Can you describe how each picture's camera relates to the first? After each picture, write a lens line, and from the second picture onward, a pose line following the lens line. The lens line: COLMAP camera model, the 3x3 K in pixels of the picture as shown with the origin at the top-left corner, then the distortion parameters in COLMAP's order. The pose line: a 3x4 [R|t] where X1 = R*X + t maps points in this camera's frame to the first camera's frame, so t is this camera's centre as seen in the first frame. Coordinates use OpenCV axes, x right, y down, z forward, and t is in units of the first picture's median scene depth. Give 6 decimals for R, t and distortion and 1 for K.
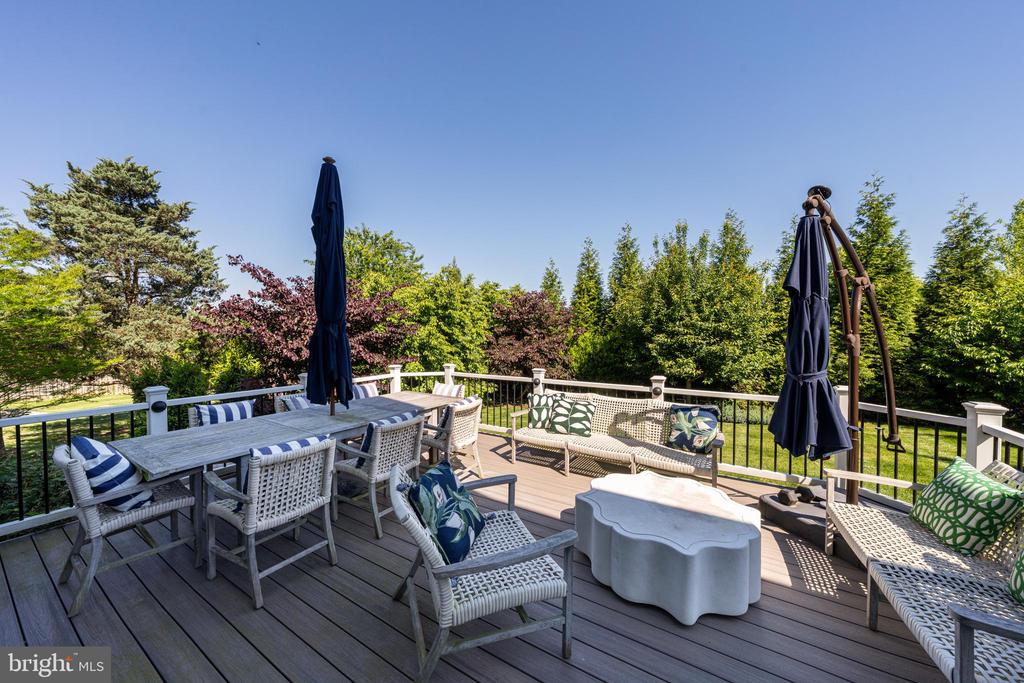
lens RADIAL K [[351.0, 0, 512.0], [0, 351.0, 341.5], [0, 0, 1]] dist [-0.000412, -0.000043]
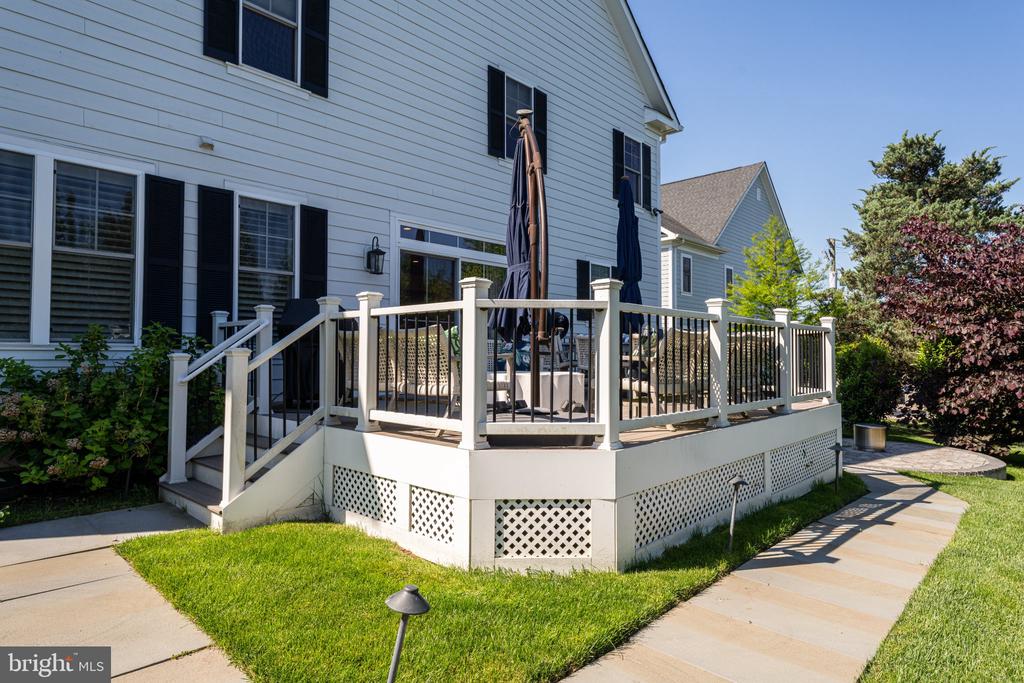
lens RADIAL K [[578.6, 0, 512.0], [0, 578.6, 341.5], [0, 0, 1]] dist [0.000981, -0.001640]
pose [[-0.212708, -0.015225, -0.976997, 0.640941], [-0.027264, 0.999582, -0.009642, 0.074973], [0.976735, 0.024586, -0.213034, 0.326321]]
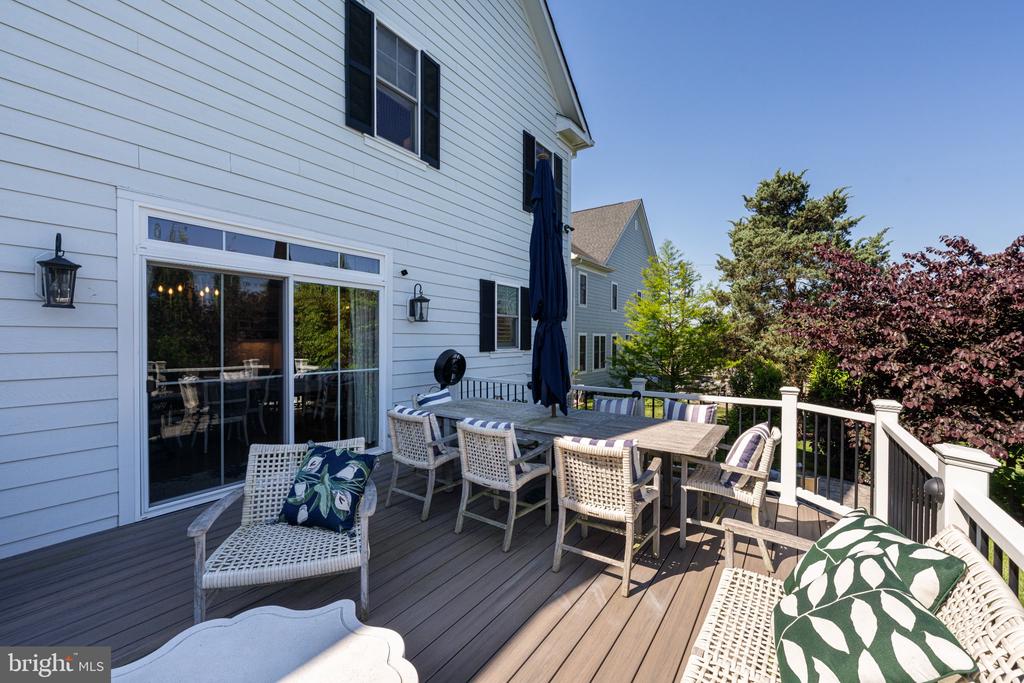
lens RADIAL K [[410.9, 0, 512.0], [0, 410.9, 341.5], [0, 0, 1]] dist [0.001230, 0.000137]
pose [[-0.062744, 0.012584, -0.997950, 0.200459], [-0.031337, 0.999403, 0.014573, -0.005135], [0.997538, 0.032188, -0.062312, 0.303861]]
